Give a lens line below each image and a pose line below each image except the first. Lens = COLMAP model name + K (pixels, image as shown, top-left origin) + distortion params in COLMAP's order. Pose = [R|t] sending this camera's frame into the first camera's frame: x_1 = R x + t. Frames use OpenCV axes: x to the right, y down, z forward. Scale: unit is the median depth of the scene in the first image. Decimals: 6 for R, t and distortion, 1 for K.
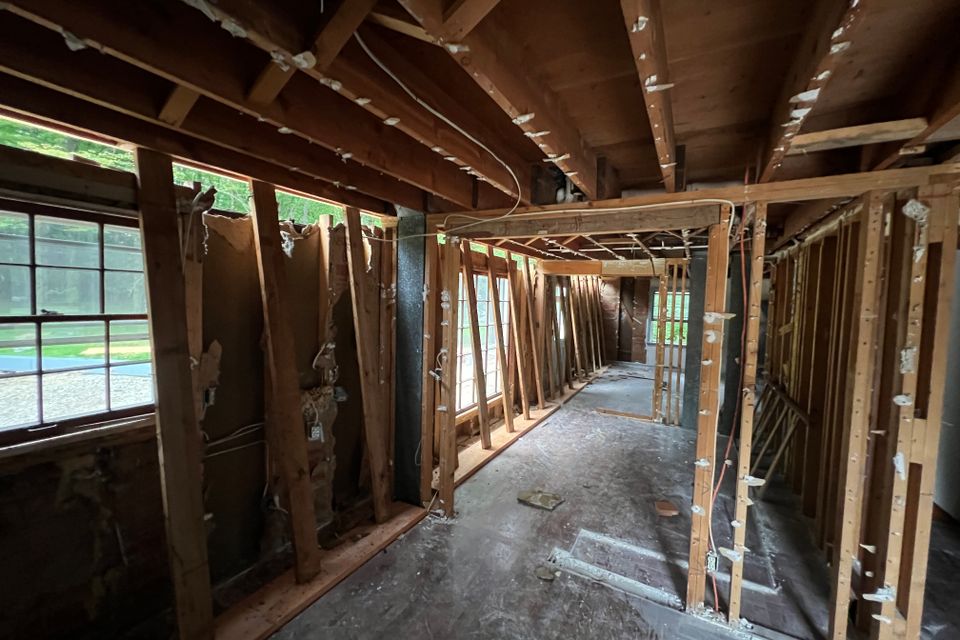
lens RADIAL K [[383.7, 0, 480.0], [0, 383.7, 320.0], [0, 0, 1]] dist [0.000047, 0.000194]
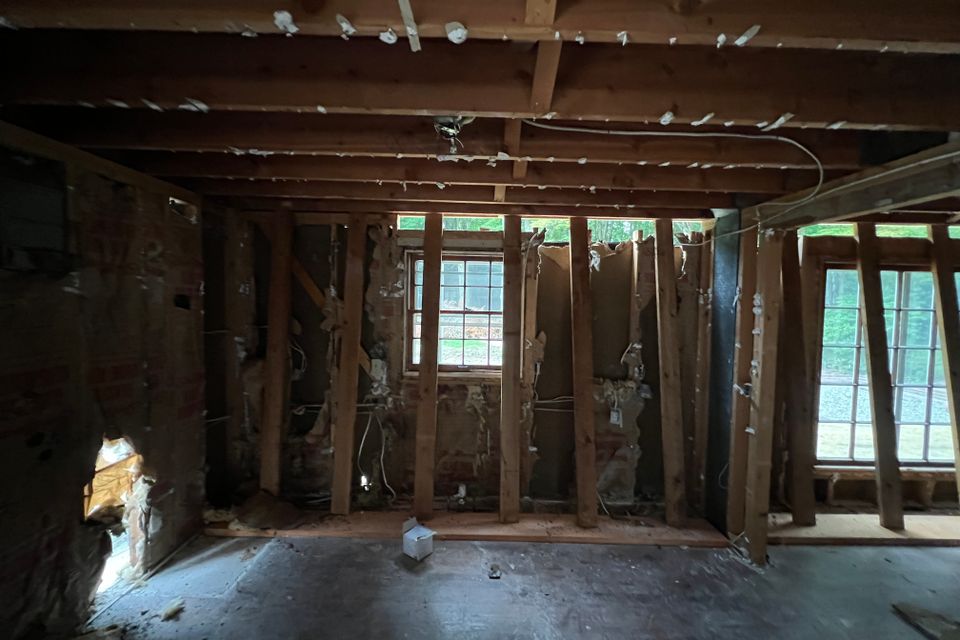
lens RADIAL K [[383.7, 0, 480.0], [0, 383.7, 320.0], [0, 0, 1]] dist [0.000047, 0.000194]
pose [[0.497699, 0.023948, -0.867019, 0.357927], [-0.056788, 0.998374, -0.005022, 0.023607], [0.865489, 0.051736, 0.498249, 0.037442]]
